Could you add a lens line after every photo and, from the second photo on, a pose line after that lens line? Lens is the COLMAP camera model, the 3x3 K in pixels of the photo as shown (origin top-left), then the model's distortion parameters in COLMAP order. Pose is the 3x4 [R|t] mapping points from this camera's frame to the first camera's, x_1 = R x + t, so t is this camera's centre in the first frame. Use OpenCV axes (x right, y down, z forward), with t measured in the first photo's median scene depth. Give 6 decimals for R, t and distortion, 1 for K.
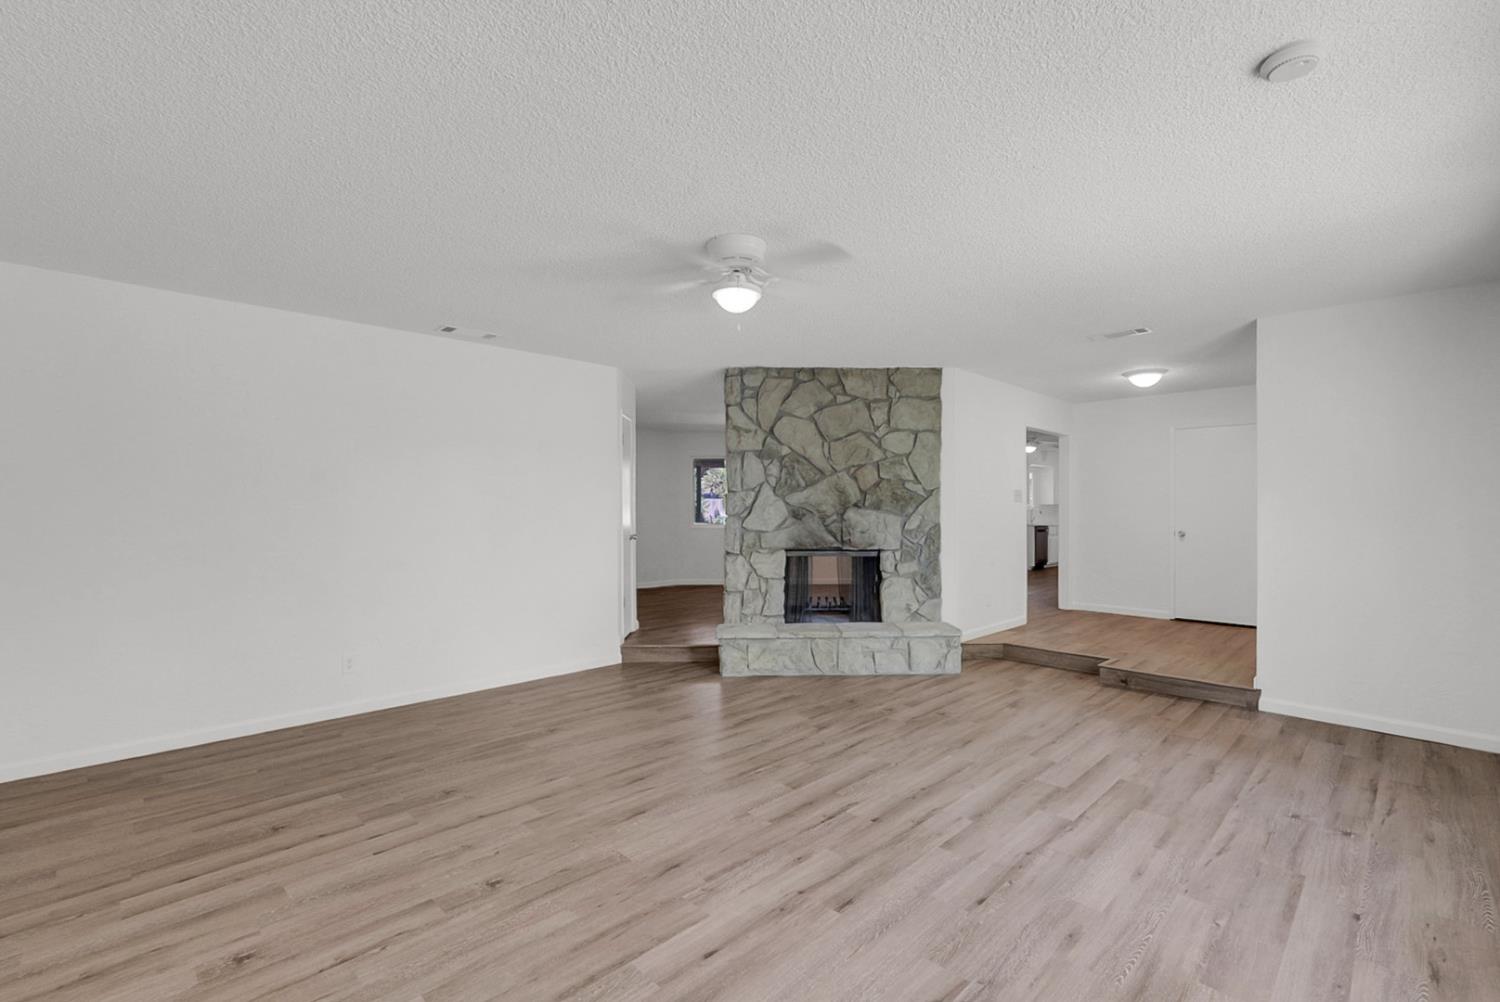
lens RADIAL K [[674.2, 0, 761.1], [0, 674.2, 502.4], [0, 0, 1]] dist [-0.014590, 0.007412]
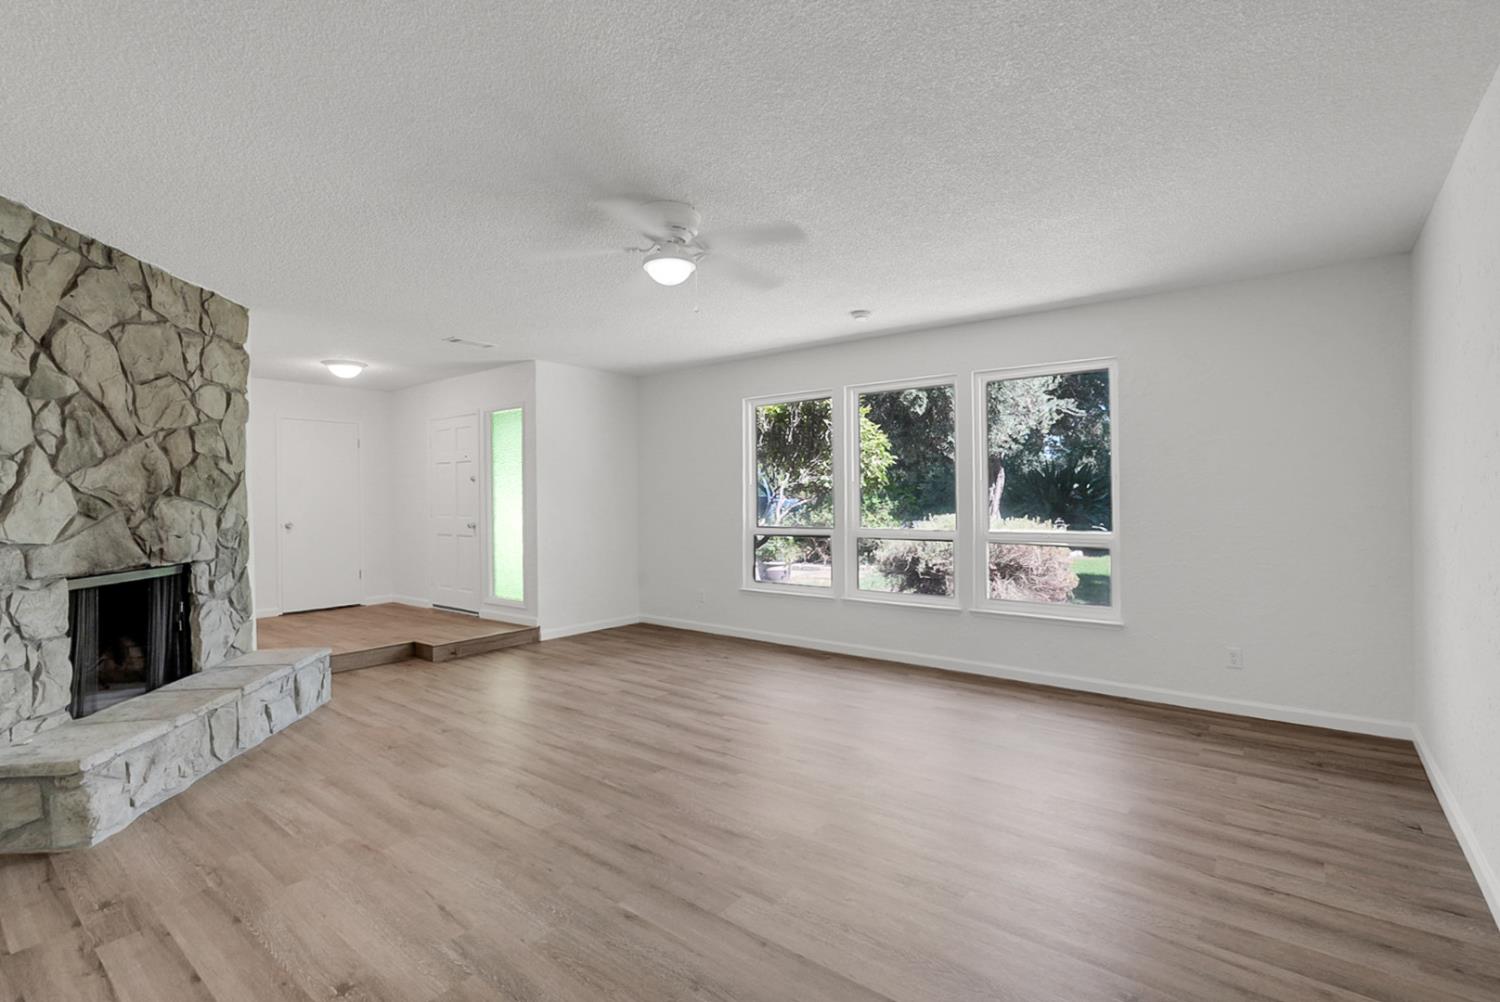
lens RADIAL K [[674.2, 0, 760.4], [0, 674.2, 496.5], [0, 0, 1]] dist [-0.014590, 0.007412]
pose [[-0.116812, 0.003735, 0.993147, -0.614027], [0.001312, 0.999993, -0.003606, 0.011554], [-0.993153, 0.000882, -0.116816, 0.609772]]
